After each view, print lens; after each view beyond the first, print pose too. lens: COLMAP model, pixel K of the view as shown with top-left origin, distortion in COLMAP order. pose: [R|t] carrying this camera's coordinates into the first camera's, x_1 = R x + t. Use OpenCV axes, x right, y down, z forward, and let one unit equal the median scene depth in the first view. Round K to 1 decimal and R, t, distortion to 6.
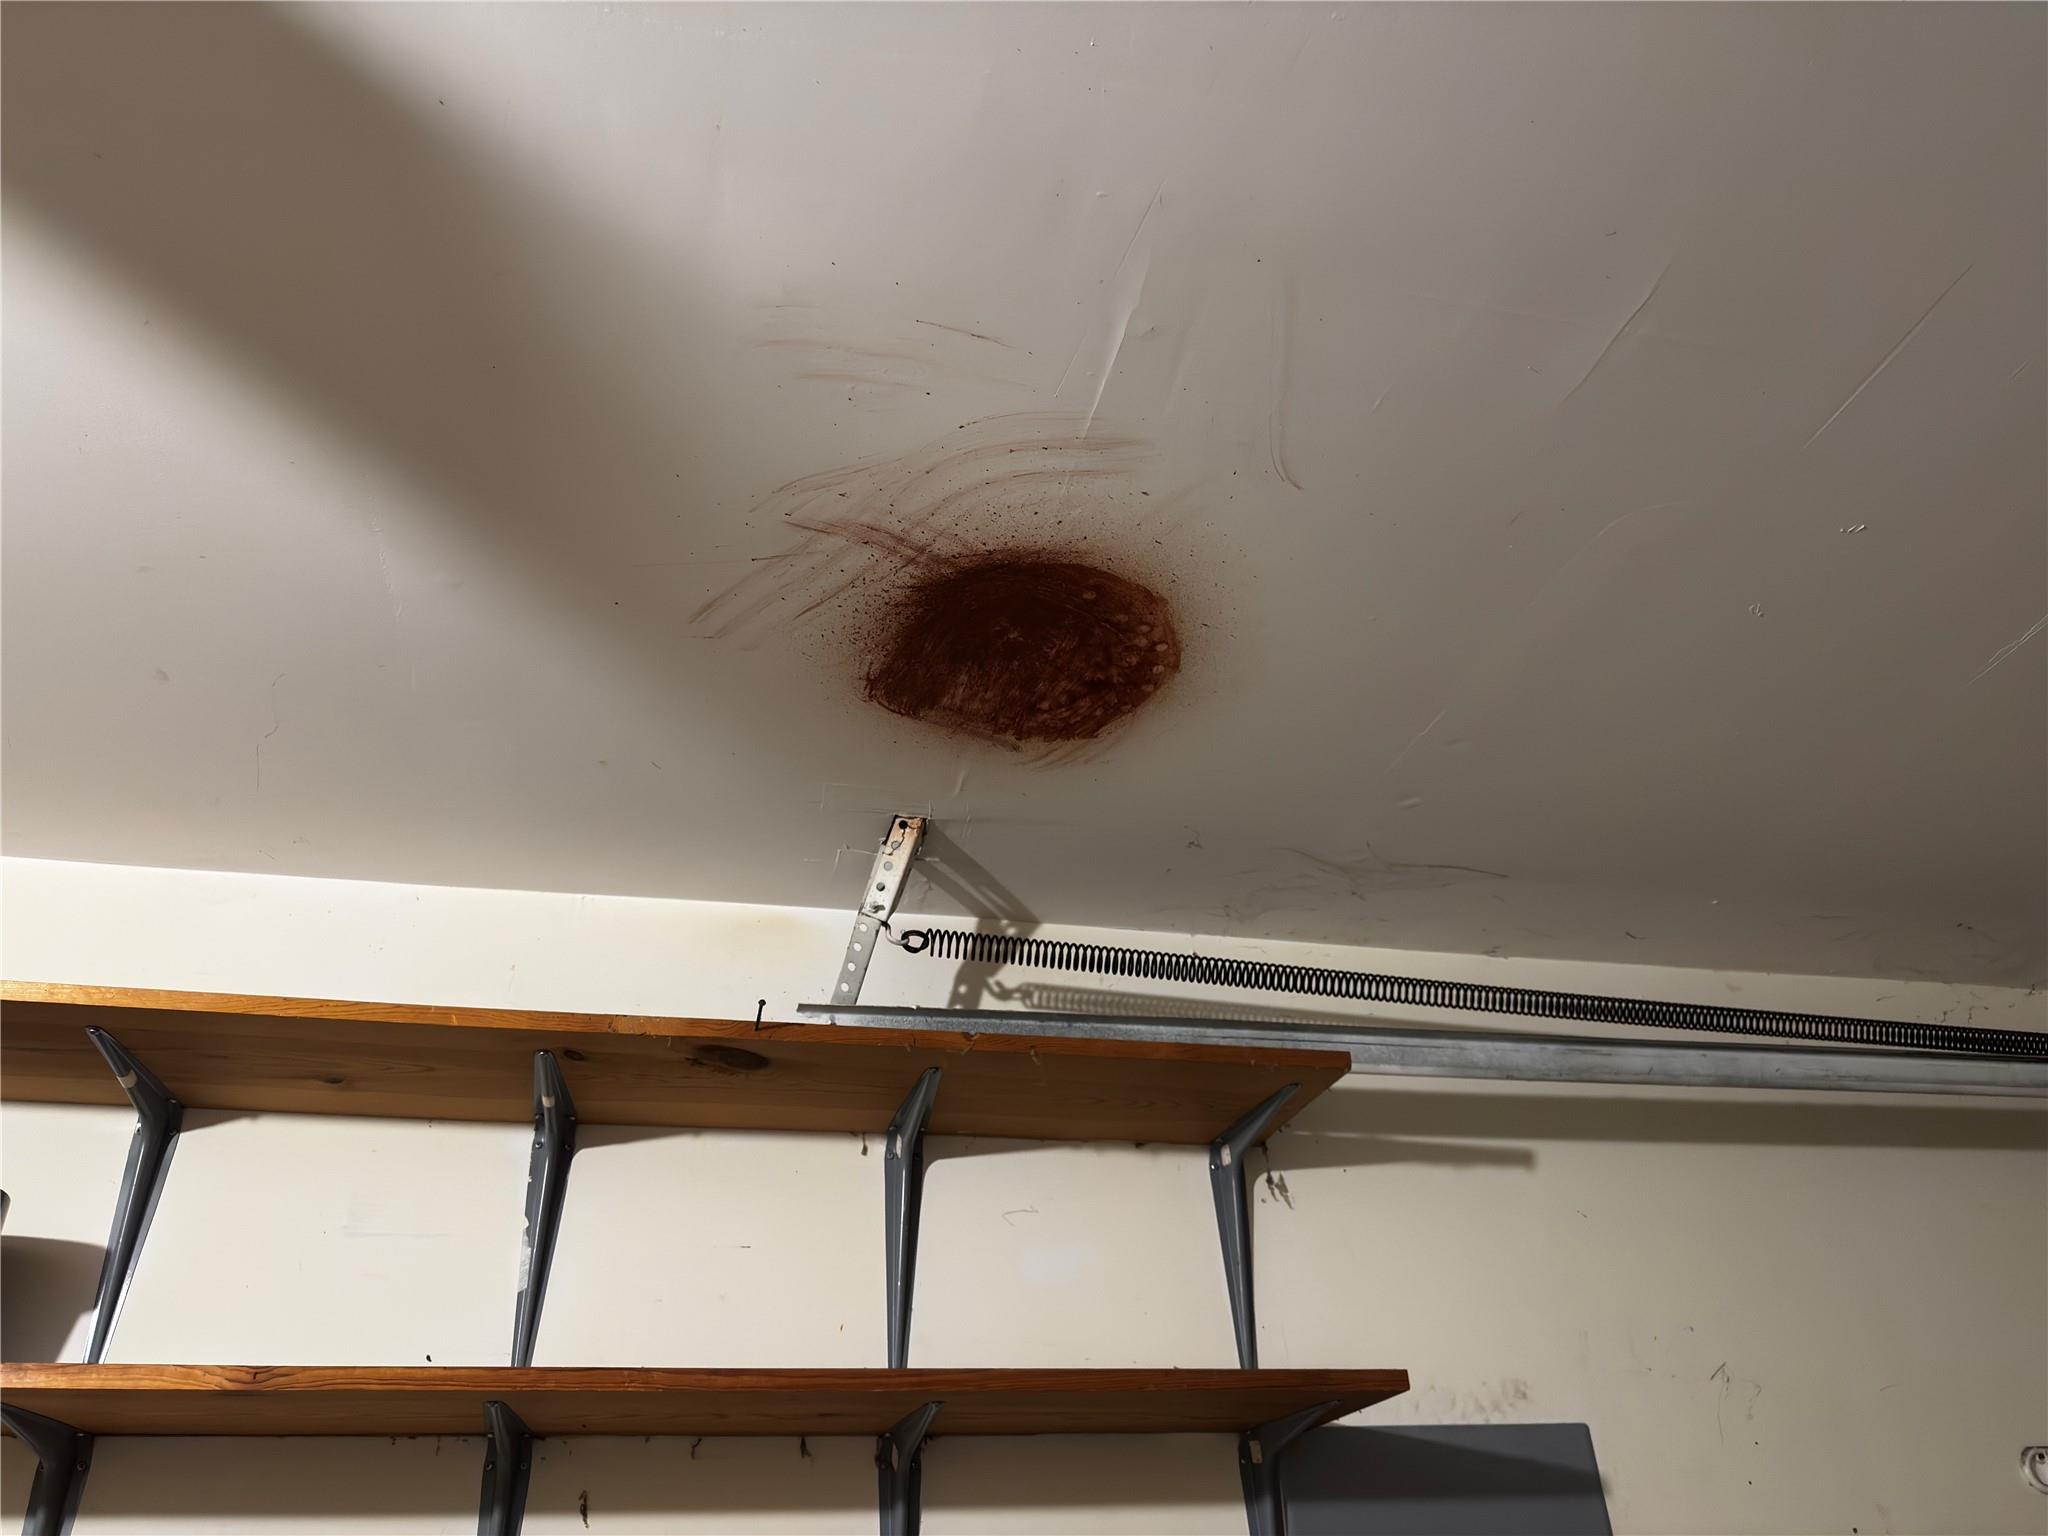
lens RADIAL K [[1445.2, 0, 1036.7], [0, 1445.2, 770.4], [0, 0, 1]] dist [0.037668, -0.055853]
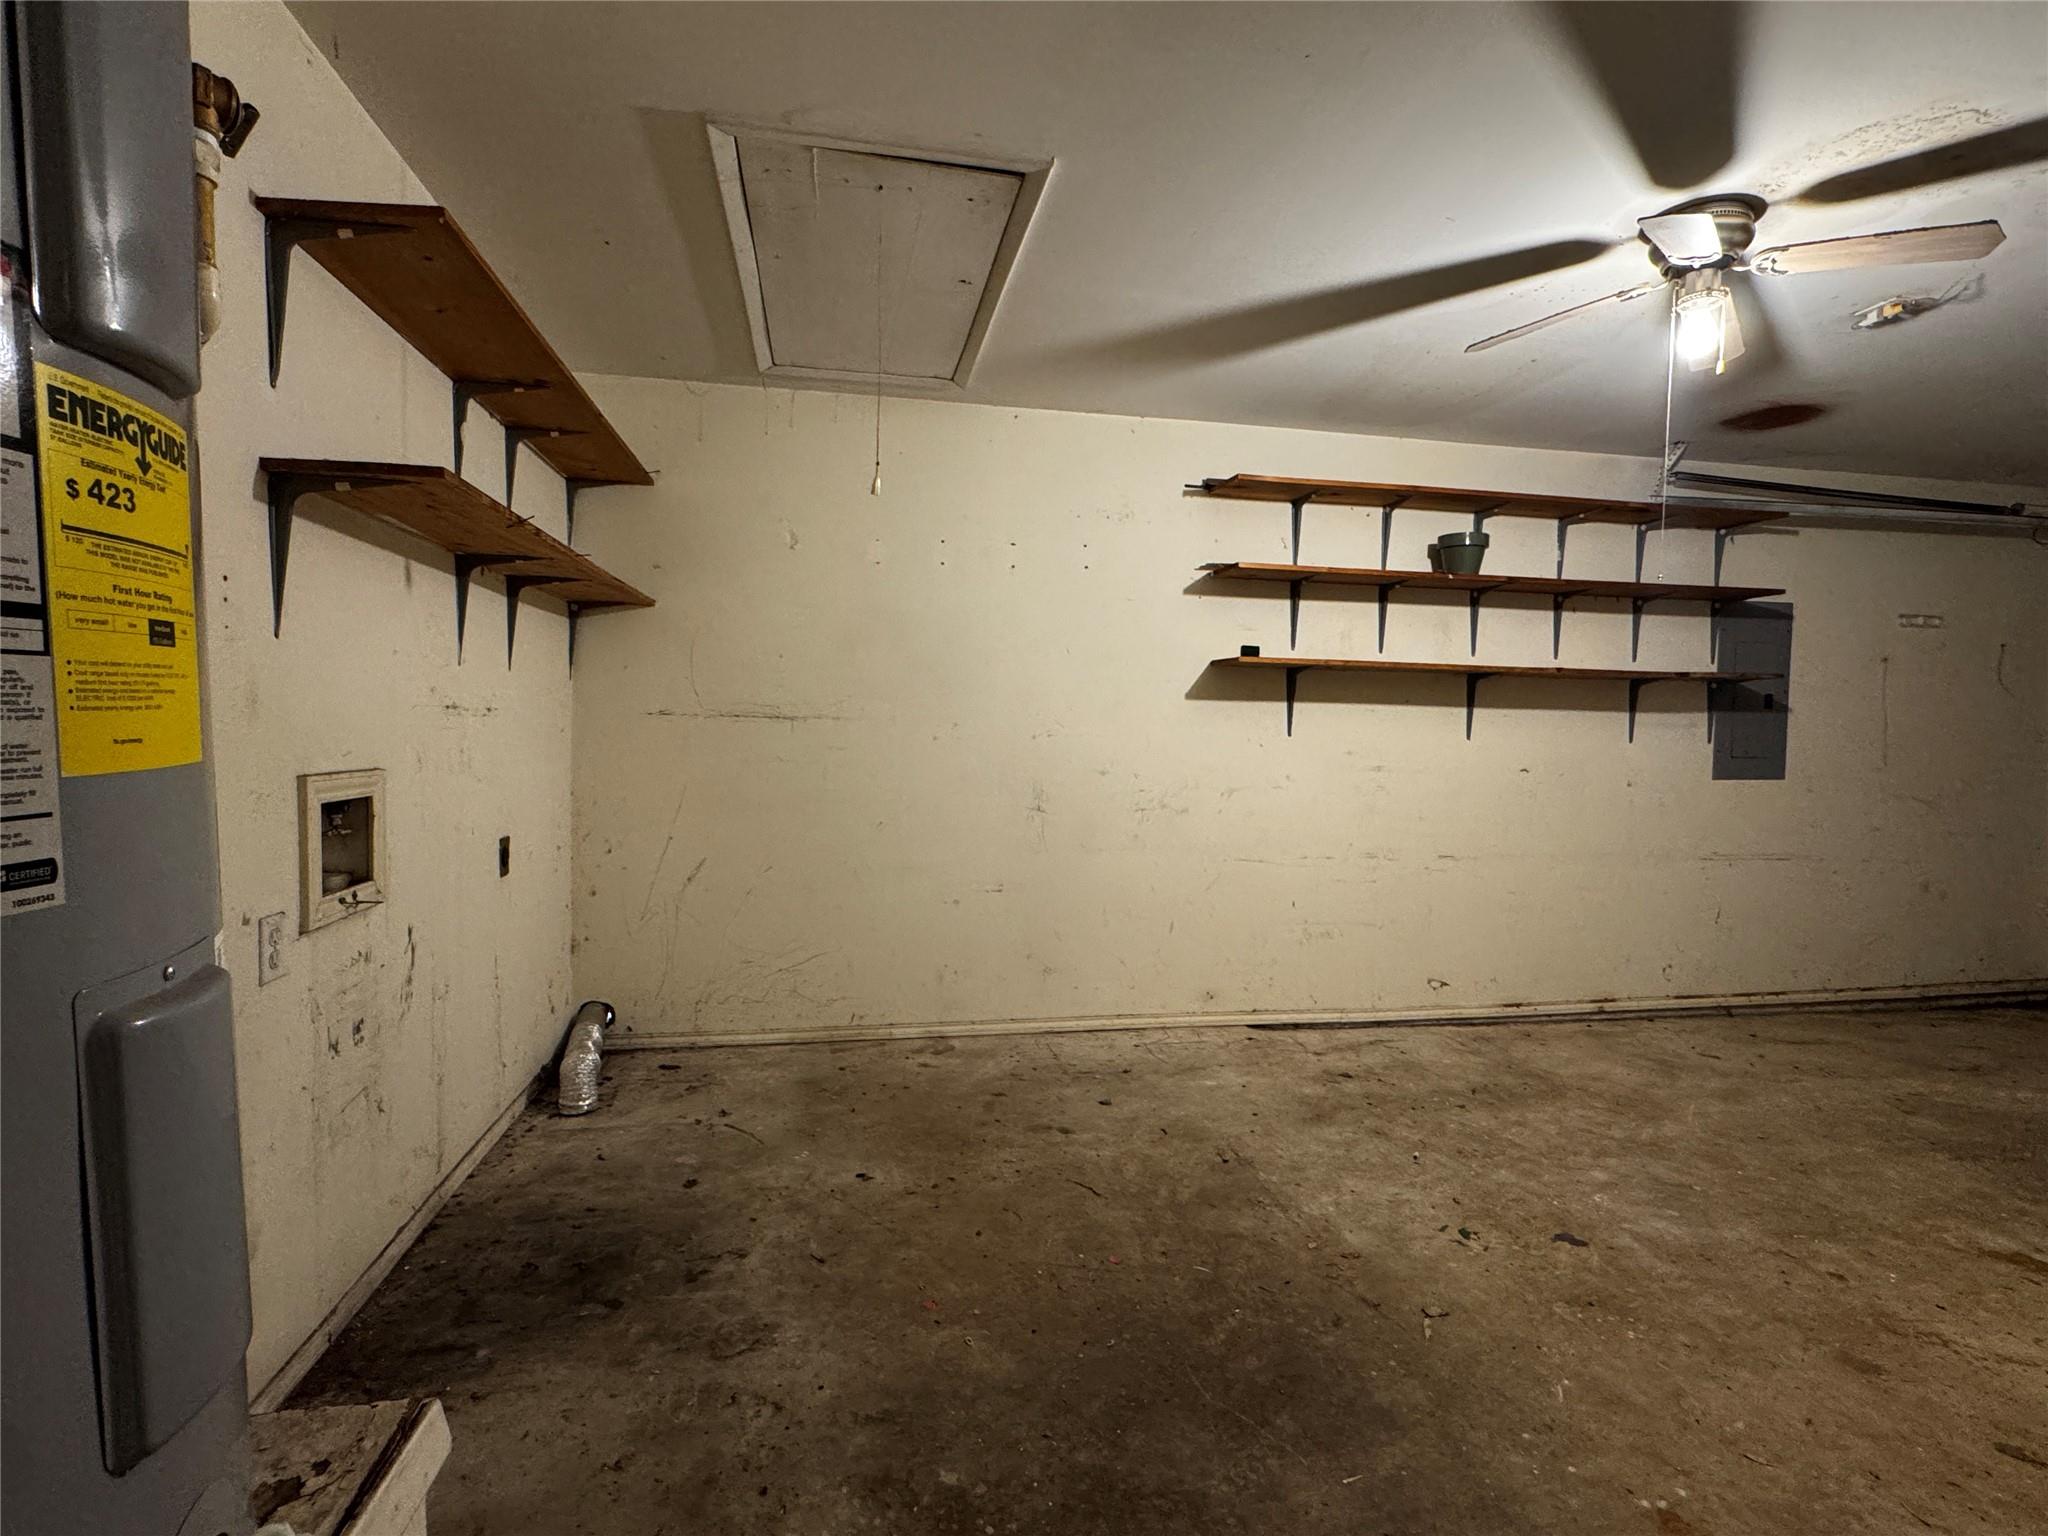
lens RADIAL K [[986.1, 0, 1021.8], [0, 986.1, 769.5], [0, 0, 1]] dist [-0.000813, 0.000232]
pose [[0.998318, 0.048639, -0.031547, -1.653522], [-0.022197, 0.823381, 0.567054, -0.659154], [0.053556, -0.565400, 0.823076, -1.596682]]
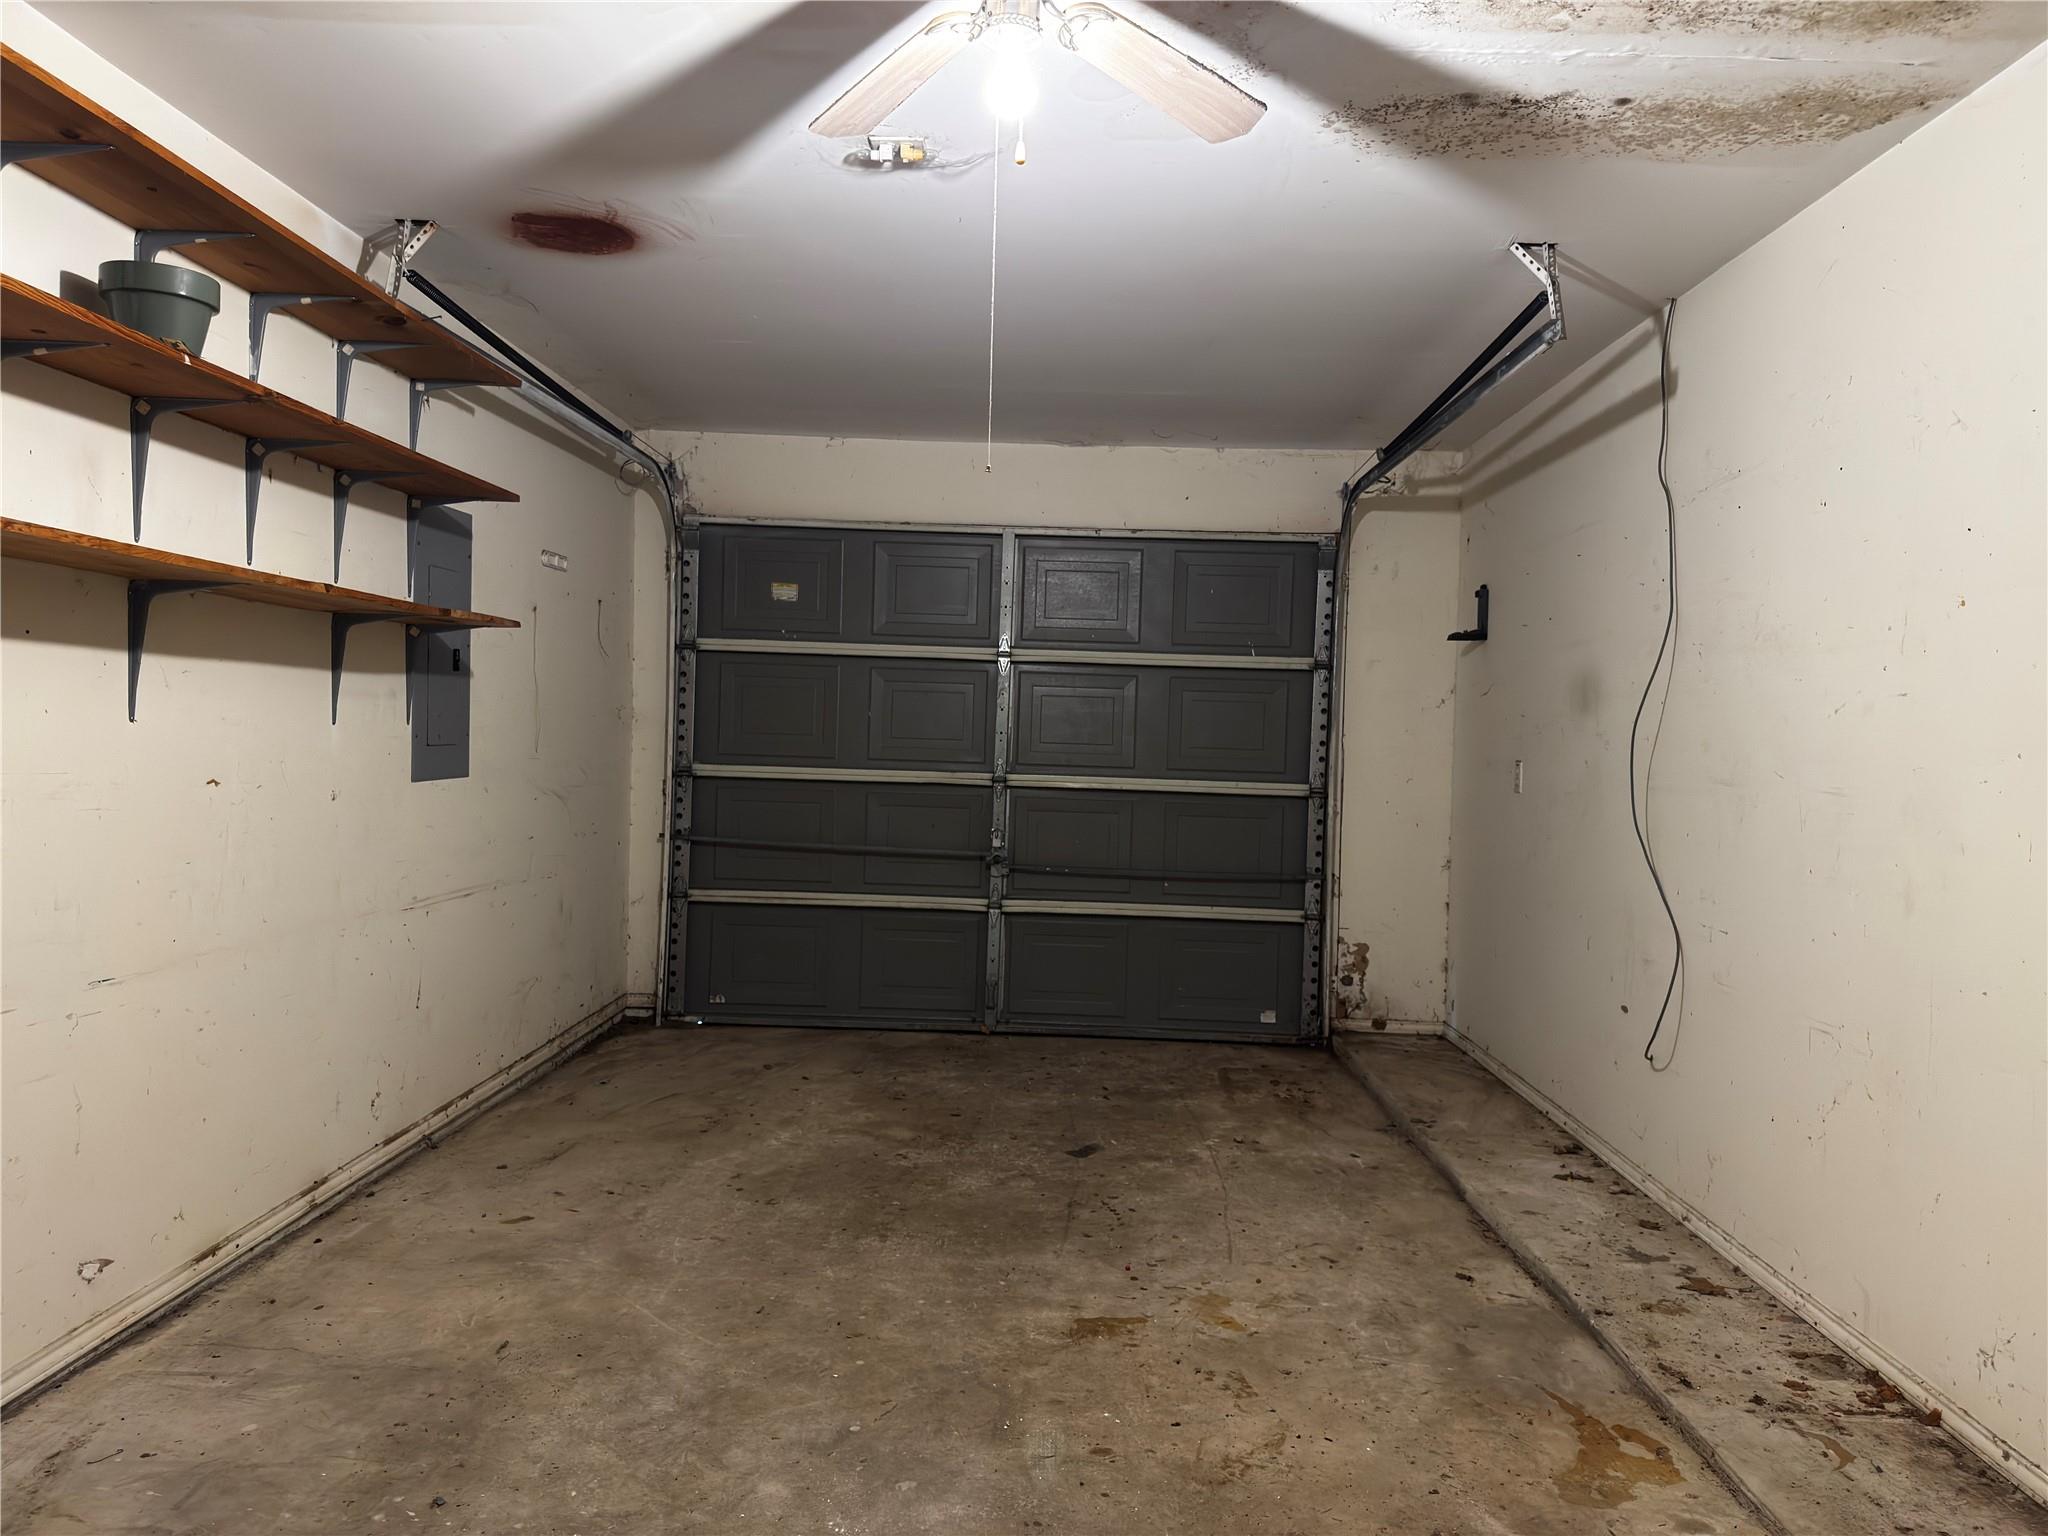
lens RADIAL K [[1445.2, 0, 1036.7], [0, 1445.2, 770.4], [0, 0, 1]] dist [0.037668, -0.055853]
pose [[0.231592, 0.007573, 0.972783, -2.030632], [-0.540327, 0.832541, 0.122155, -0.034478], [-0.808957, -0.553911, 0.196902, -0.616477]]
